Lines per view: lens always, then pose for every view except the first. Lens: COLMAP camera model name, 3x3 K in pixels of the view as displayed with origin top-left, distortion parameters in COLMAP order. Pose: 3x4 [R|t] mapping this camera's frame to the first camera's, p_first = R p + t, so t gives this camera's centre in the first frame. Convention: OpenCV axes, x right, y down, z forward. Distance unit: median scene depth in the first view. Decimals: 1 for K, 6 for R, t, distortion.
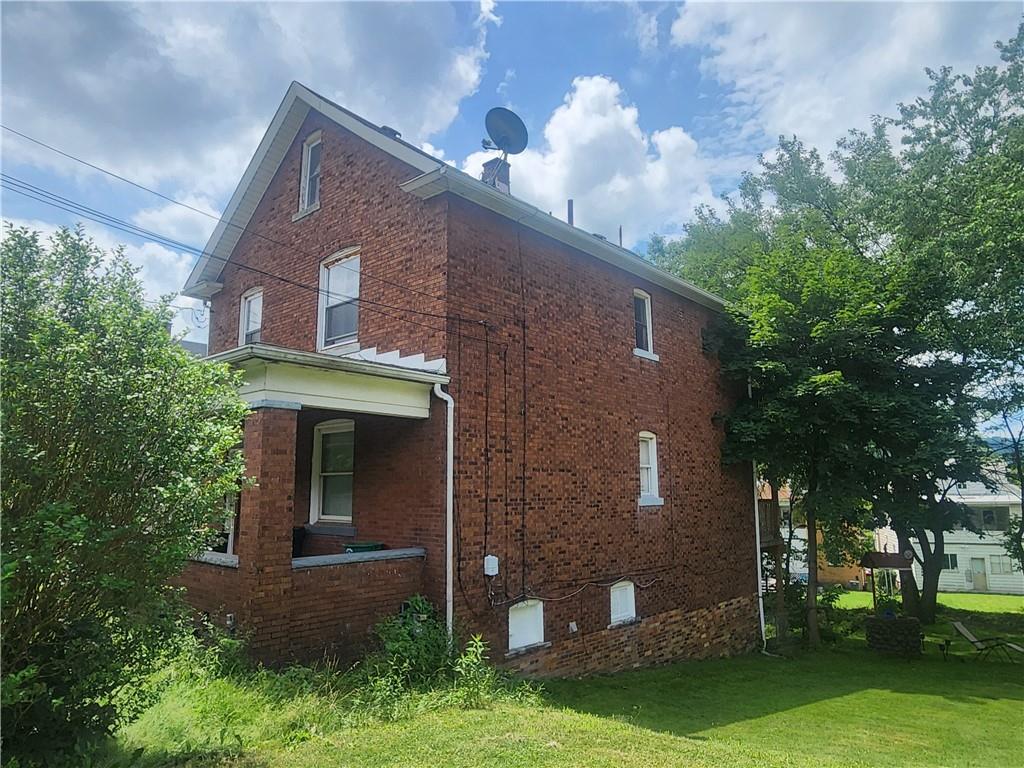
lens RADIAL K [[668.5, 0, 512.4], [0, 668.5, 387.0], [0, 0, 1]] dist [-0.003779, -0.003080]
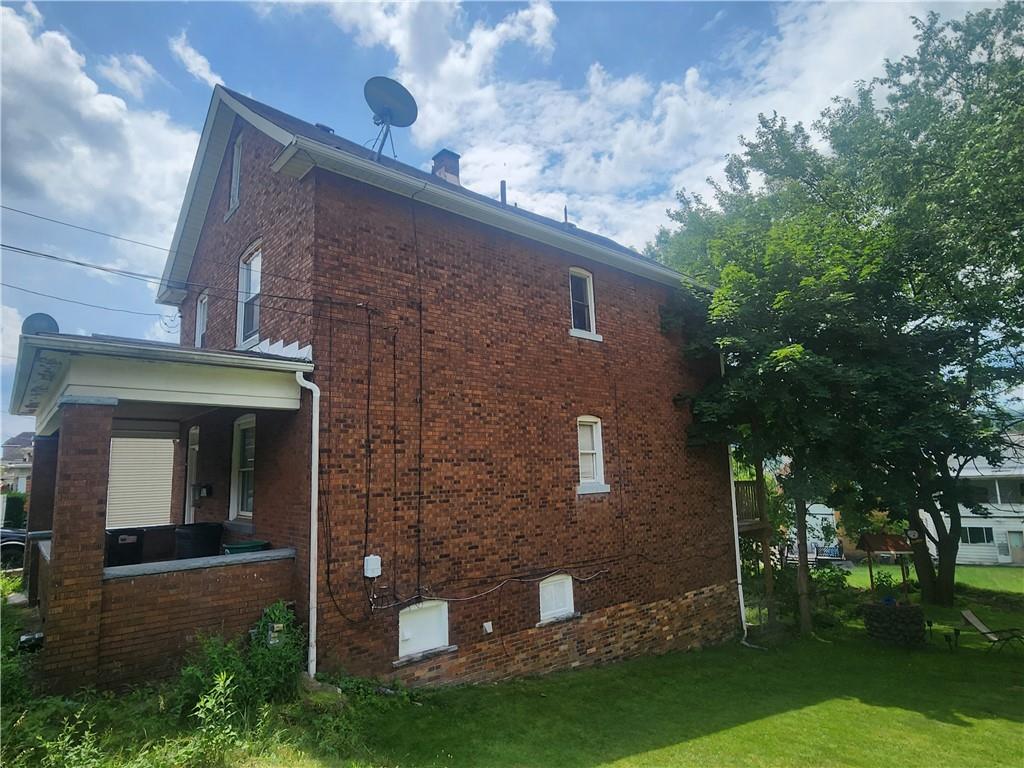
lens RADIAL K [[577.4, 0, 512.0], [0, 577.4, 384.0], [0, 0, 1]] dist [0.001350, -0.001969]
pose [[0.991867, -0.042553, -0.119959, 0.220627], [0.042756, 0.999085, -0.000878, 0.020277], [0.119886, -0.004258, 0.992779, 0.192322]]
